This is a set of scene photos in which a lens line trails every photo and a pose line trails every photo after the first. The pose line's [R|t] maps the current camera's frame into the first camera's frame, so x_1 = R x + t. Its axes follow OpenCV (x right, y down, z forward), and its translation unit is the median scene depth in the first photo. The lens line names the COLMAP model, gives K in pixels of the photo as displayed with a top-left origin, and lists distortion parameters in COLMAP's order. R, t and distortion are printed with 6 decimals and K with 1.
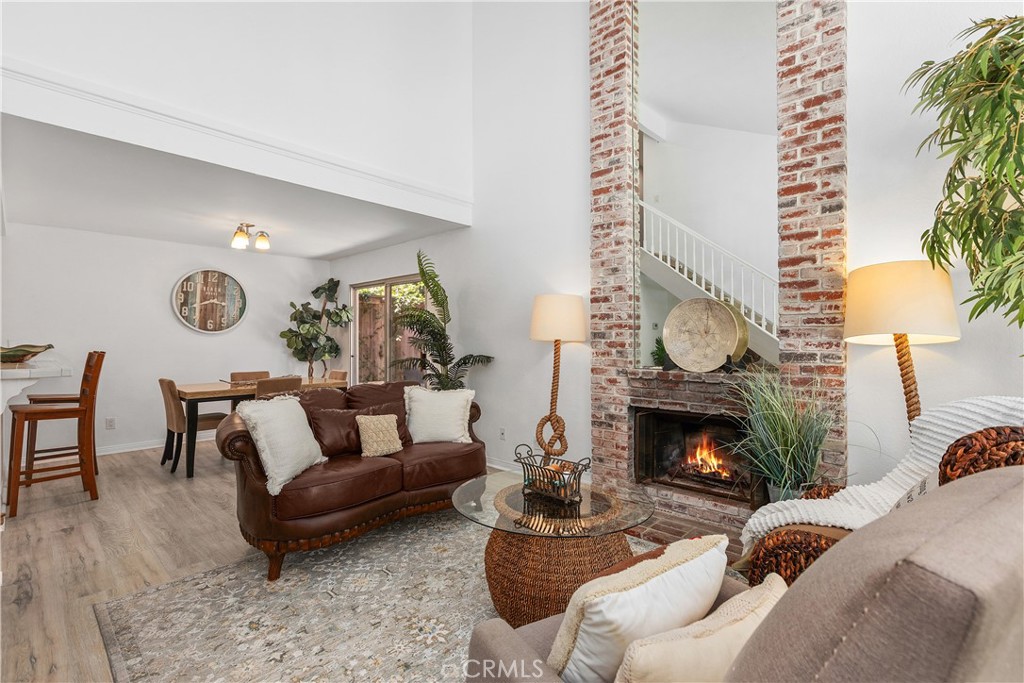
lens RADIAL K [[464.3, 0, 510.2], [0, 464.3, 339.3], [0, 0, 1]] dist [0.002896, -0.000824]
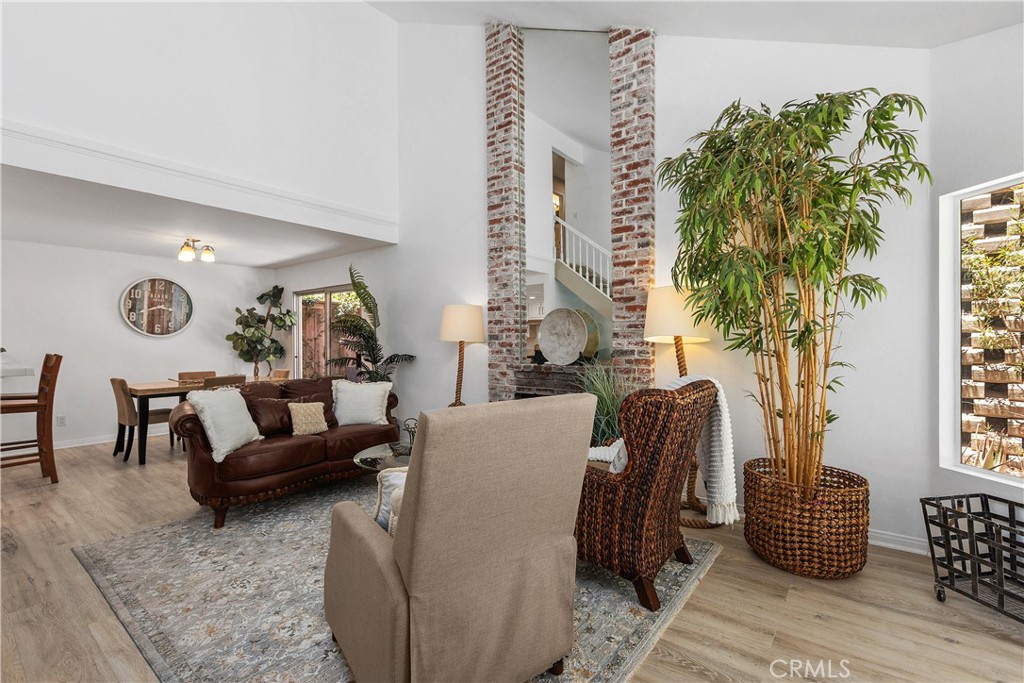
lens RADIAL K [[464.3, 0, 516.6], [0, 464.3, 341.3], [0, 0, 1]] dist [0.002896, -0.000824]
pose [[0.995595, -0.006475, 0.093535, 0.138235], [0.006190, 0.999975, 0.003345, -0.001266], [-0.093554, -0.002751, 0.995610, -0.253375]]
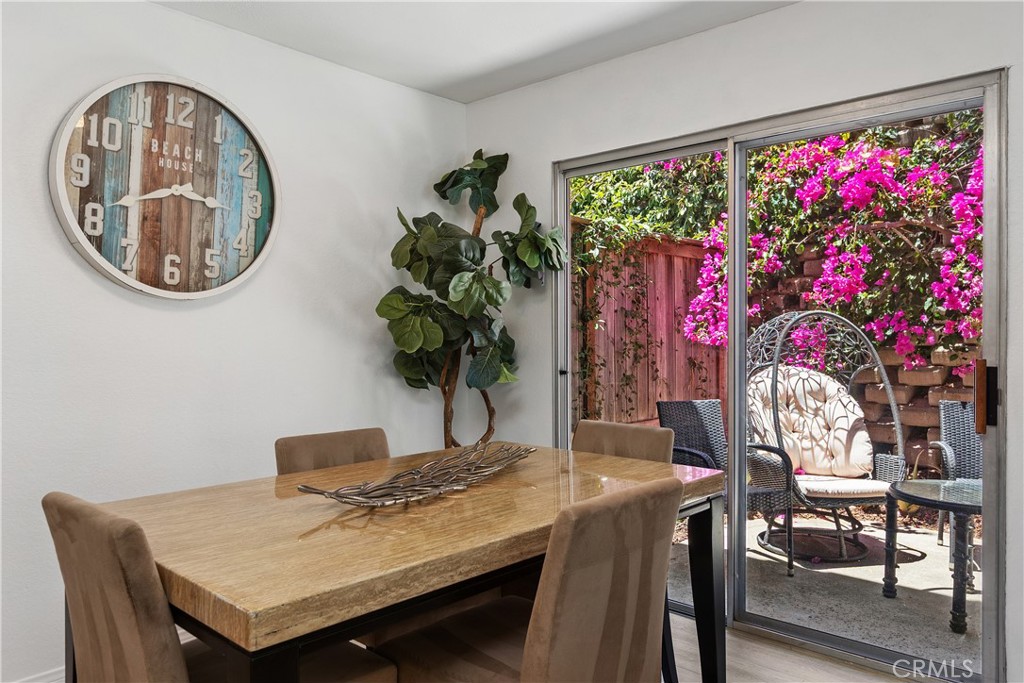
lens RADIAL K [[723.8, 0, 513.2], [0, 723.8, 341.4], [0, 0, 1]] dist [-0.004647, 0.006119]
pose [[0.999723, -0.002449, 0.023398, -0.715073], [0.002302, 0.999977, 0.006331, 0.019111], [-0.023412, -0.006275, 0.999706, 0.870053]]
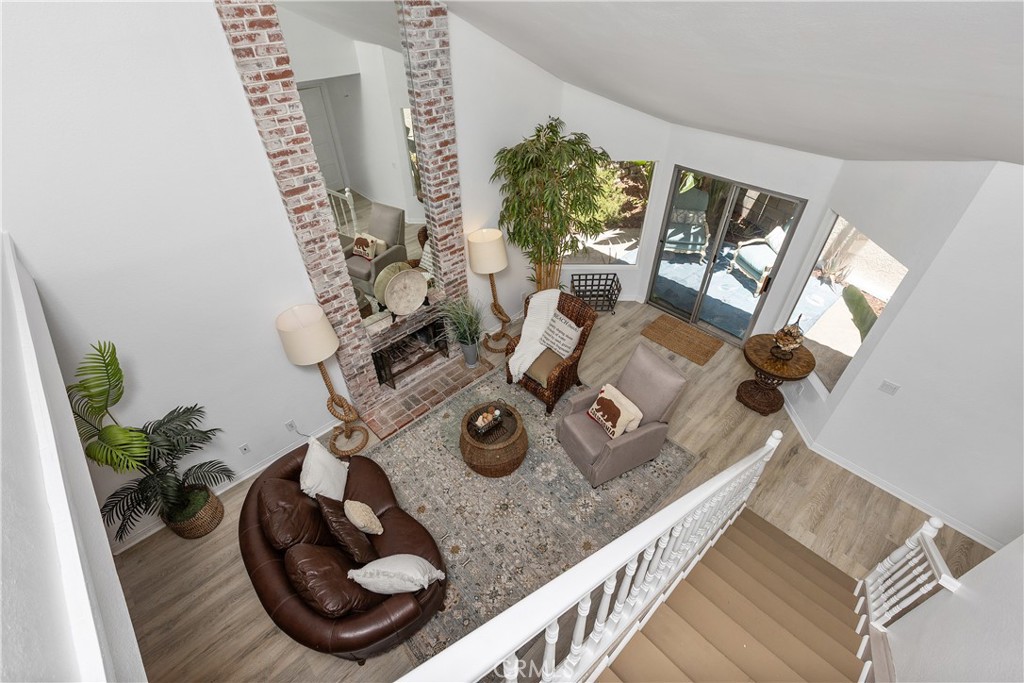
lens RADIAL K [[464.3, 0, 537.8], [0, 464.3, 336.4], [0, 0, 1]] dist [0.002896, -0.000824]
pose [[0.020056, -0.635521, 0.771823, -0.760820], [-0.041537, 0.770782, 0.635744, -0.786522], [-0.998936, -0.044810, -0.010938, 0.508927]]
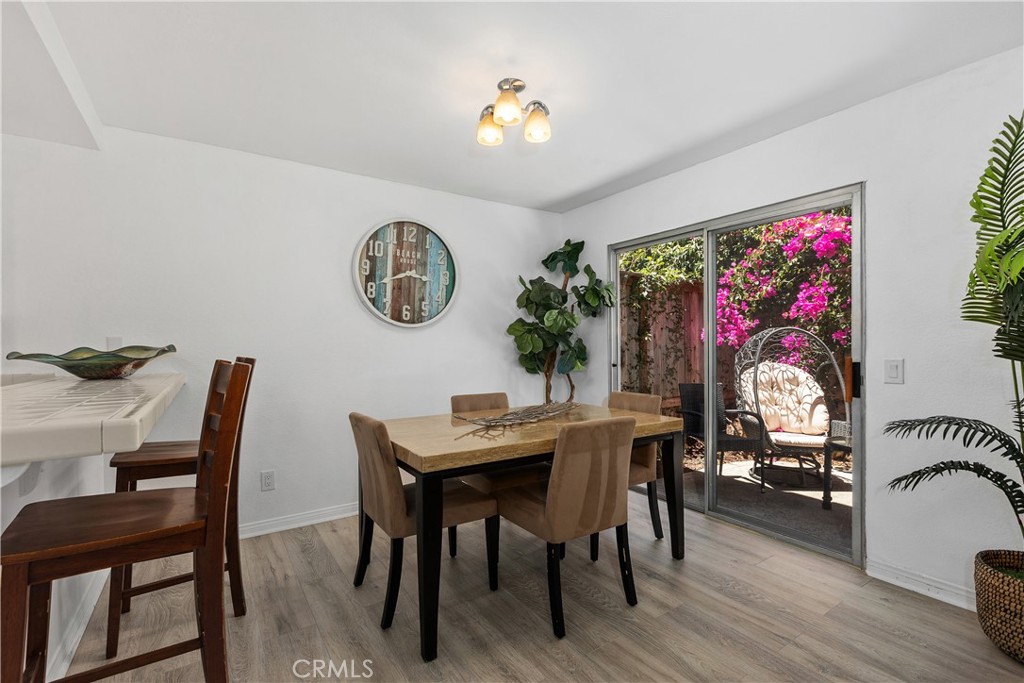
lens RADIAL K [[464.3, 0, 510.4], [0, 464.3, 347.3], [0, 0, 1]] dist [0.002896, -0.000824]
pose [[0.974957, -0.005920, -0.222314, -0.620917], [0.007244, 0.999961, 0.005140, 0.017773], [0.222275, -0.006622, 0.974962, 0.723966]]
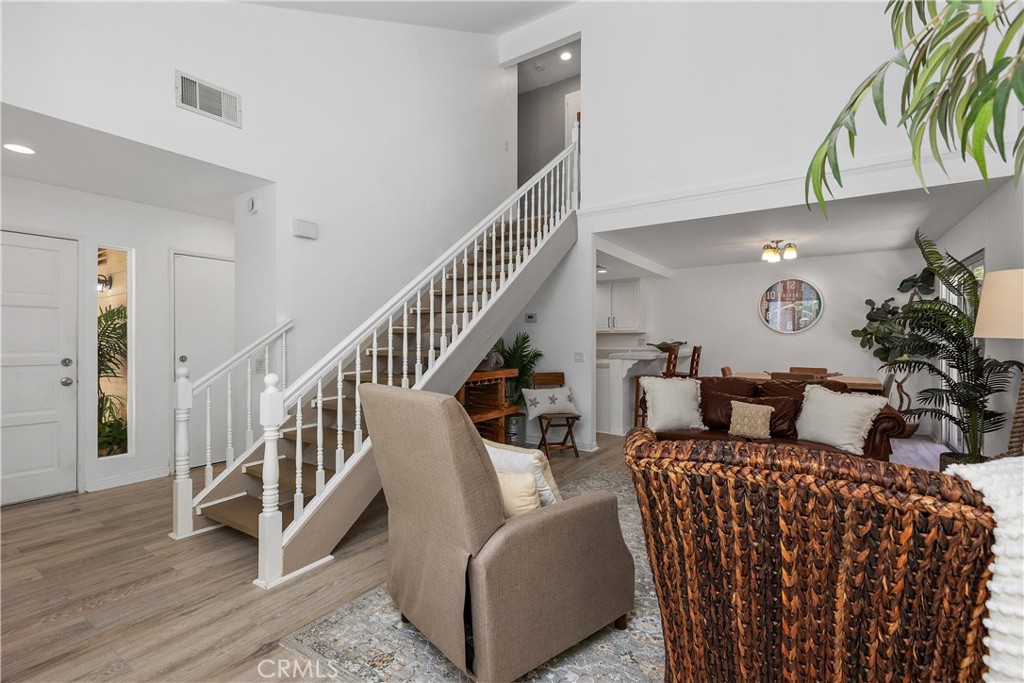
lens RADIAL K [[464.3, 0, 508.8], [0, 464.3, 343.2], [0, 0, 1]] dist [0.002896, -0.000824]
pose [[0.152114, 0.010028, -0.988312, 0.665800], [-0.000809, 0.999949, 0.010021, 0.002862], [0.988363, -0.000725, 0.152115, 0.196628]]
